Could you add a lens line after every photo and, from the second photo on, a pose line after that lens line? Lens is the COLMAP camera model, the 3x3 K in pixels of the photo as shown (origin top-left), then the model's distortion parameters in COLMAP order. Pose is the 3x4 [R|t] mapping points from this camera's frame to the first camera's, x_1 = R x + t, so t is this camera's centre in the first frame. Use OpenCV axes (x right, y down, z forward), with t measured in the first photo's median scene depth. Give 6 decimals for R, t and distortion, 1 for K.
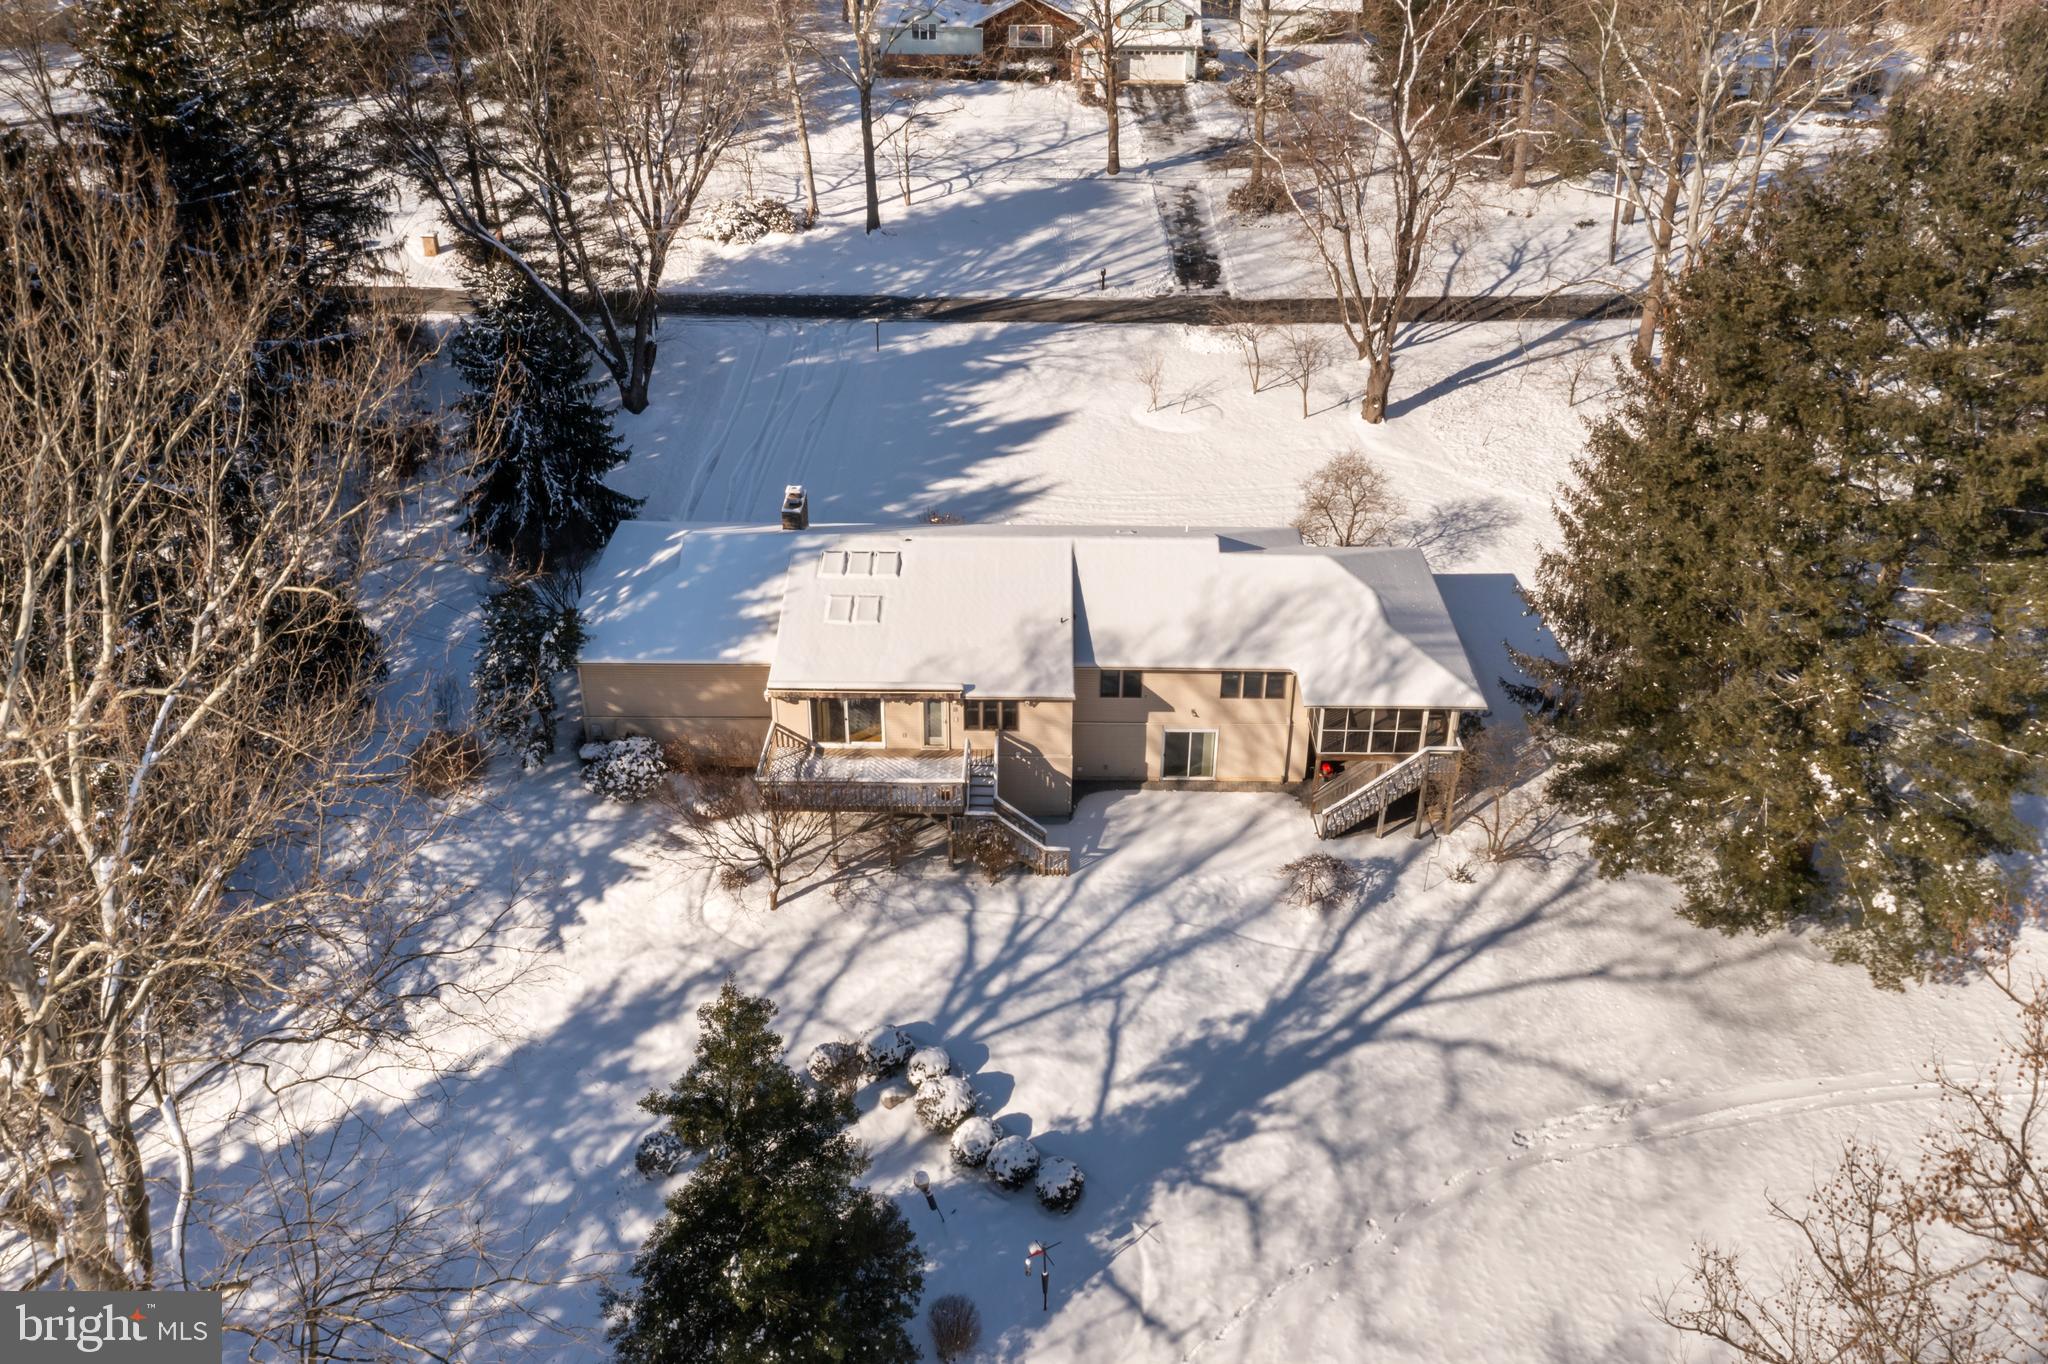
lens RADIAL K [[1676.3, 0, 1033.0], [0, 1676.3, 565.3], [0, 0, 1]] dist [-0.022226, 0.003436]
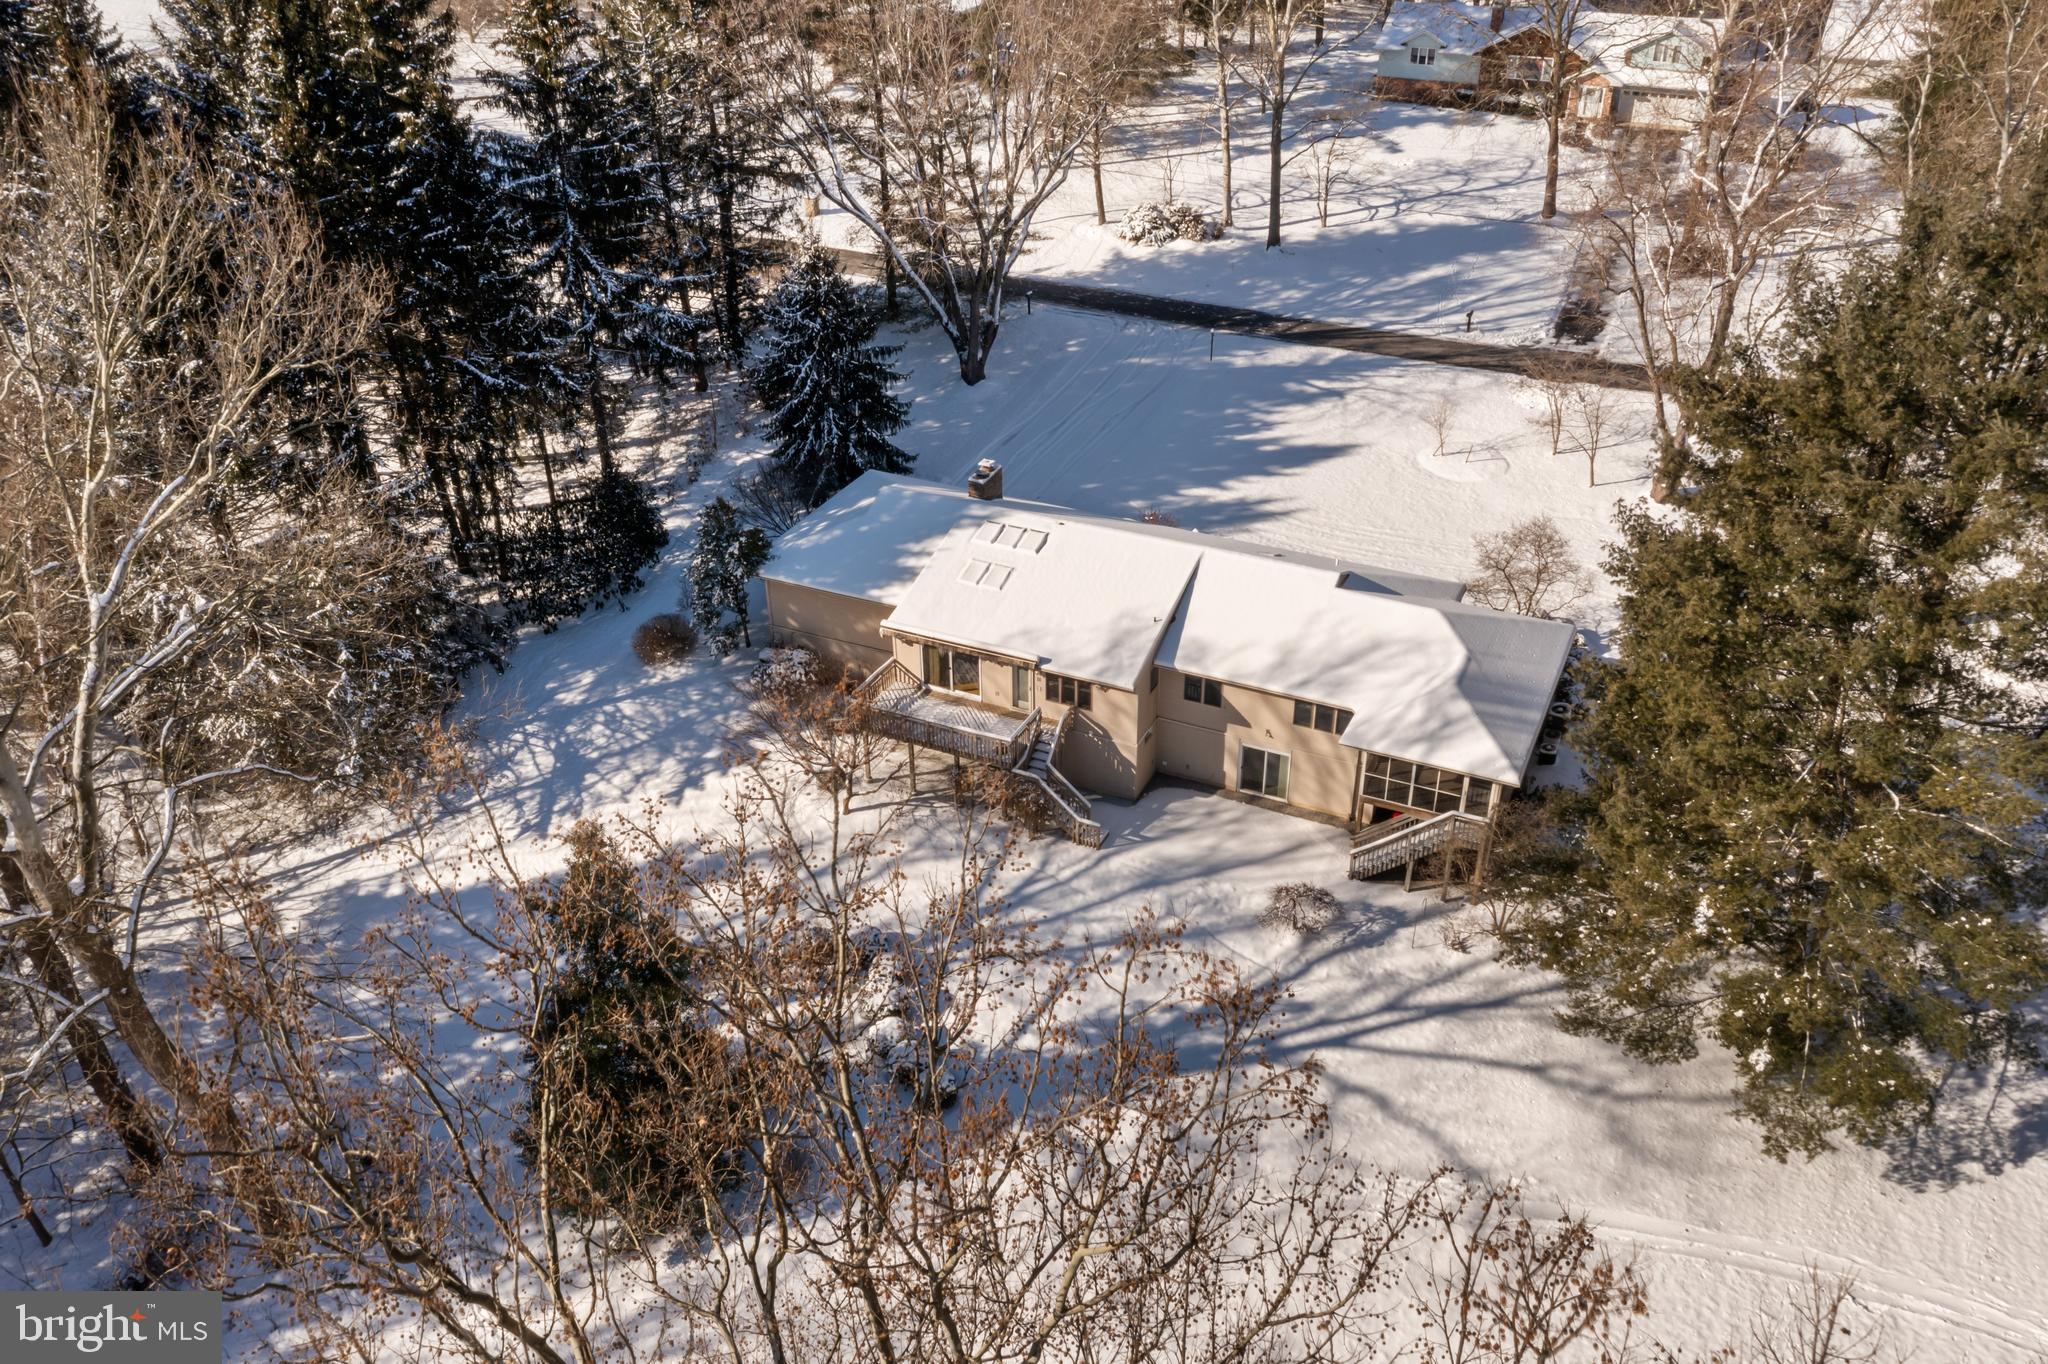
lens RADIAL K [[1649.1, 0, 1024.0], [0, 1649.1, 682.0], [0, 0, 1]] dist [-0.005820, -0.003600]
pose [[0.909309, 0.205209, -0.362003, 0.313514], [-0.182890, 0.978505, 0.095290, -0.012326], [0.373776, -0.020441, 0.927294, -0.001259]]
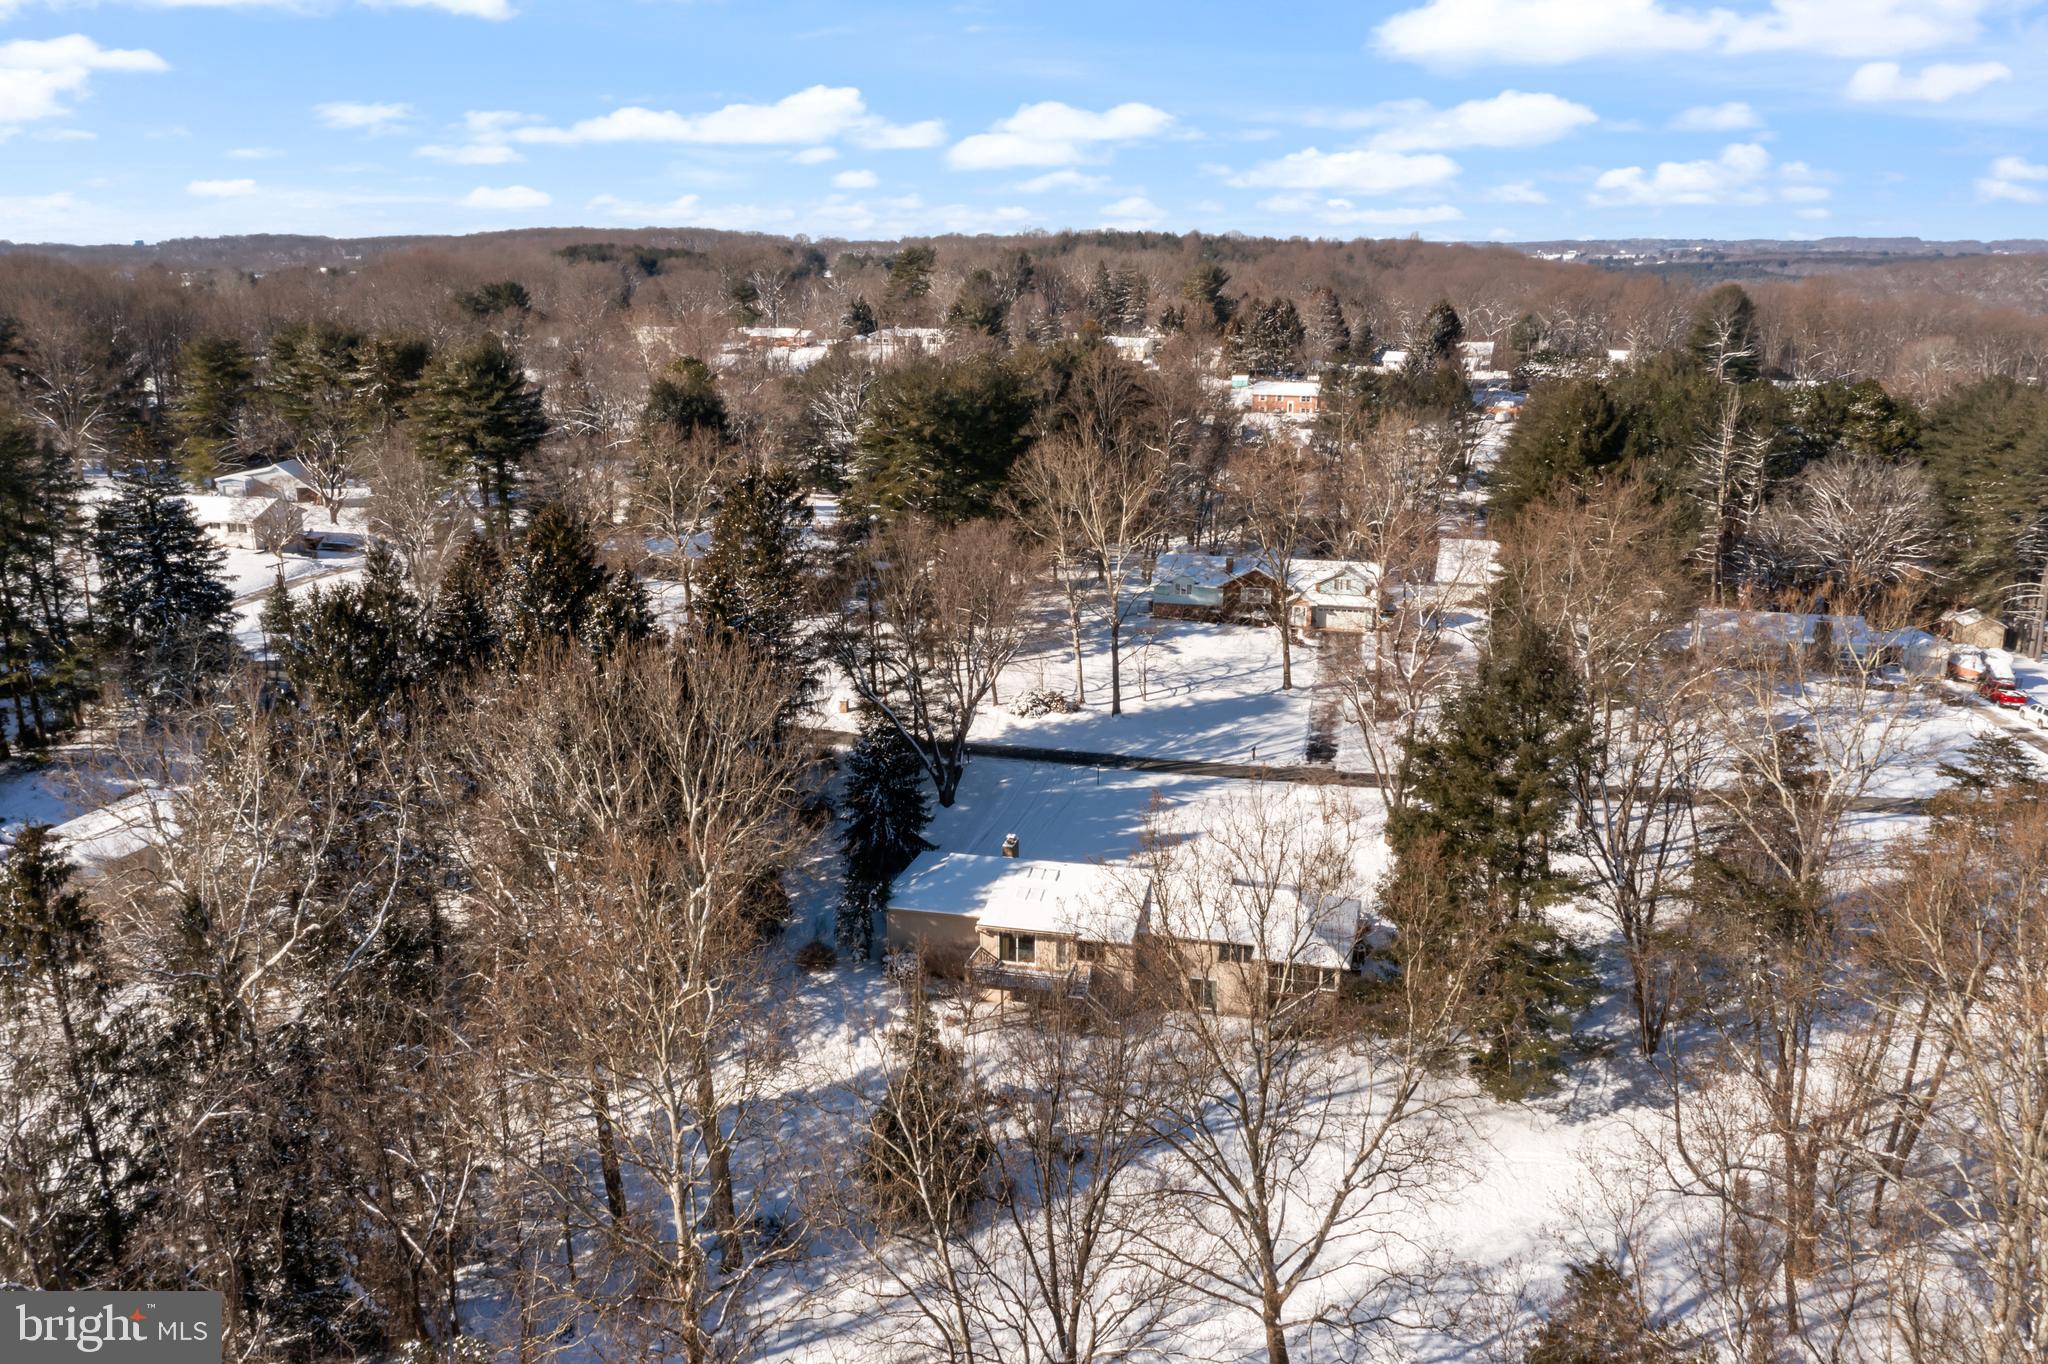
lens RADIAL K [[1682.4, 0, 1024.0], [0, 1682.4, 682.0], [0, 0, 1]] dist [-0.005204, 0.002529]
pose [[0.970686, 0.054645, -0.234059, 0.309071], [-0.108617, 0.968435, -0.224356, 0.215004], [0.214411, 0.243202, 0.945981, -0.834589]]
